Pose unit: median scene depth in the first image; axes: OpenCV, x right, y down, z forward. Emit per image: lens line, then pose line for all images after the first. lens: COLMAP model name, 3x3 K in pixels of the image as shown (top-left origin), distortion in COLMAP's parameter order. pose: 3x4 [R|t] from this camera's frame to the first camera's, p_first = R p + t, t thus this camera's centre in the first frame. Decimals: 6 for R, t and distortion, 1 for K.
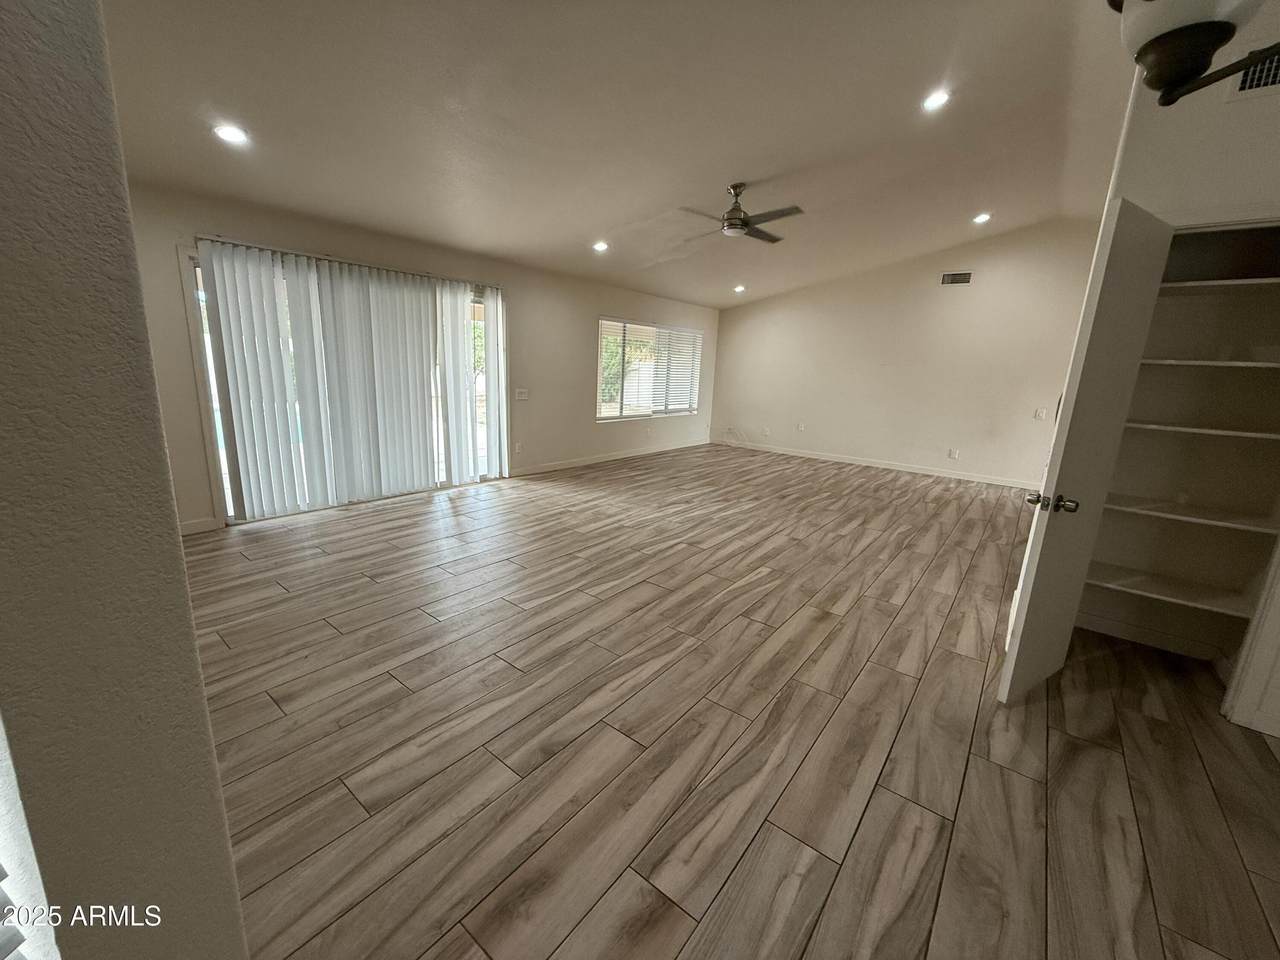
lens RADIAL K [[513.6, 0, 640.0], [0, 513.6, 480.0], [0, 0, 1]] dist [0.010364, 0.000028]
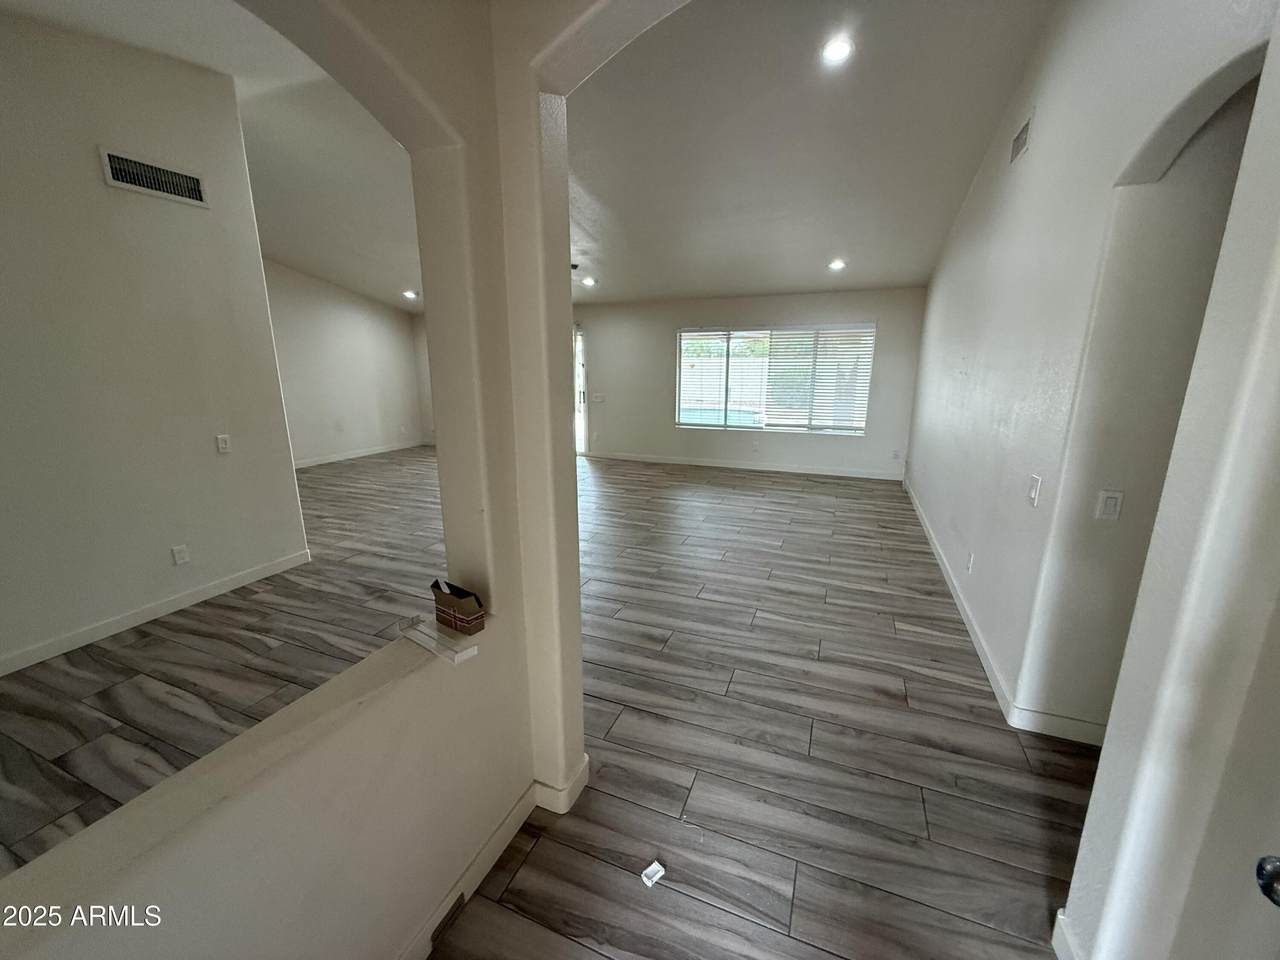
lens RADIAL K [[513.6, 0, 640.0], [0, 513.6, 480.0], [0, 0, 1]] dist [0.010364, 0.000028]
pose [[0.263440, 0.168066, -0.949923, 0.966538], [-0.197251, 0.973286, 0.117497, -0.116412], [0.944294, 0.156420, 0.289554, 0.635913]]
